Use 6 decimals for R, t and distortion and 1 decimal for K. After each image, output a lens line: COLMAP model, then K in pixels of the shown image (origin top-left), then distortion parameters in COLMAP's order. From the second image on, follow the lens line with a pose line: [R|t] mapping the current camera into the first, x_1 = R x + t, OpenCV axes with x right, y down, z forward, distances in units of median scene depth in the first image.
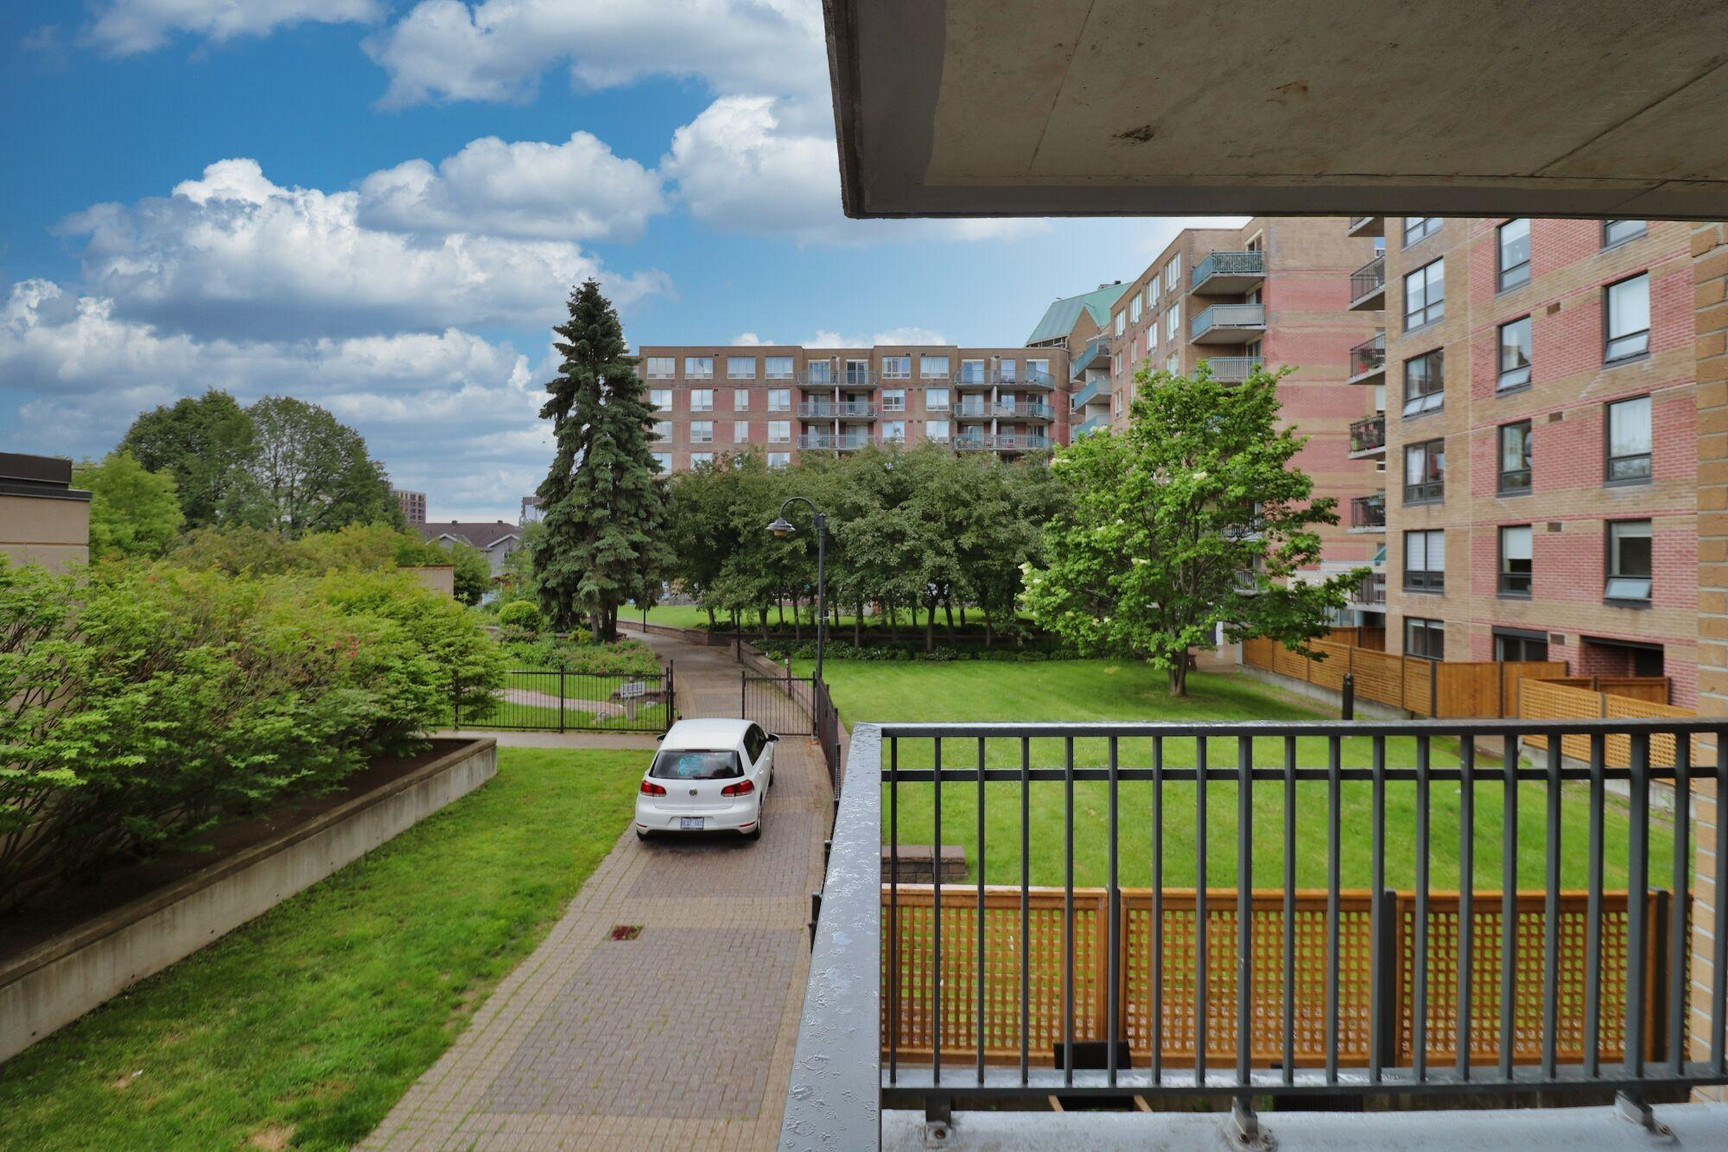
lens RADIAL K [[805.8, 0, 865.7], [0, 805.8, 552.9], [0, 0, 1]] dist [0.001280, -0.014359]
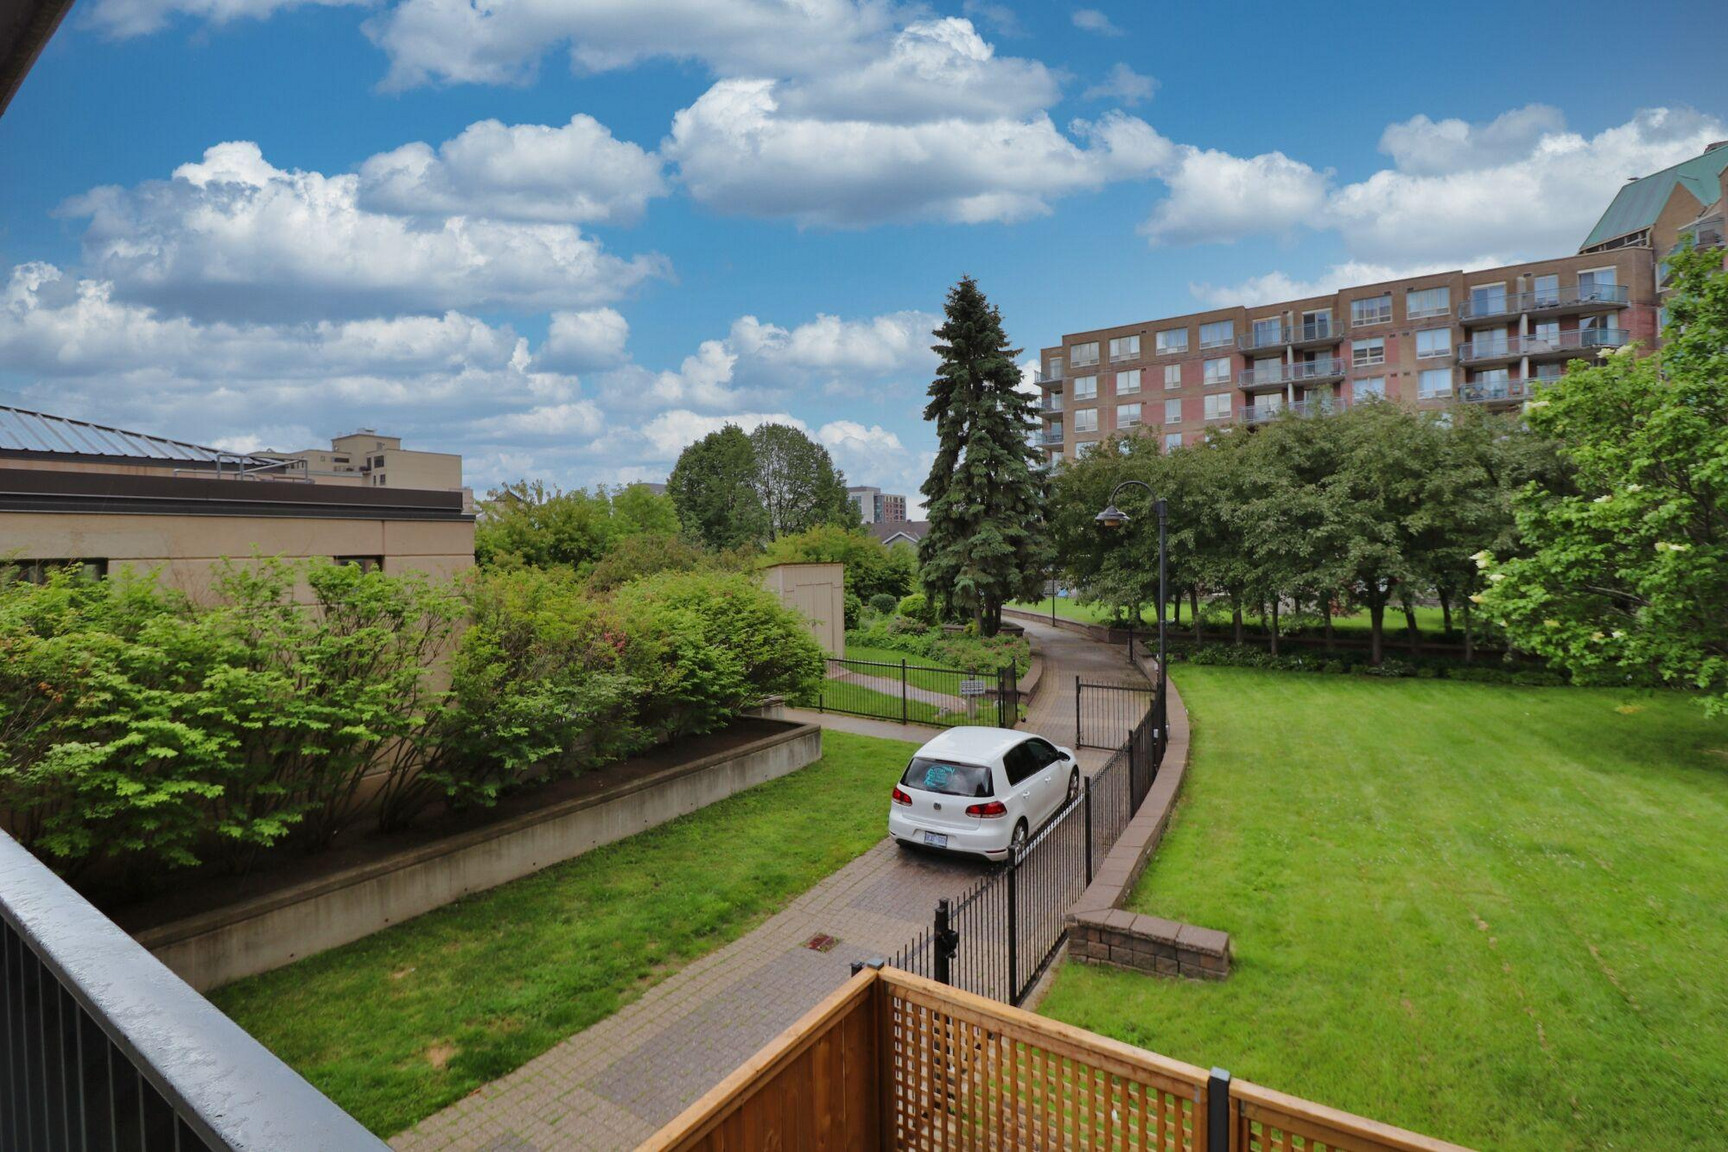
lens RADIAL K [[805.8, 0, 865.7], [0, 805.8, 552.9], [0, 0, 1]] dist [0.001280, -0.014359]
pose [[0.840718, -0.015930, -0.541239, 0.099443], [0.022014, 0.999746, 0.004770, -0.001490], [0.541025, -0.015925, 0.840855, 0.076070]]
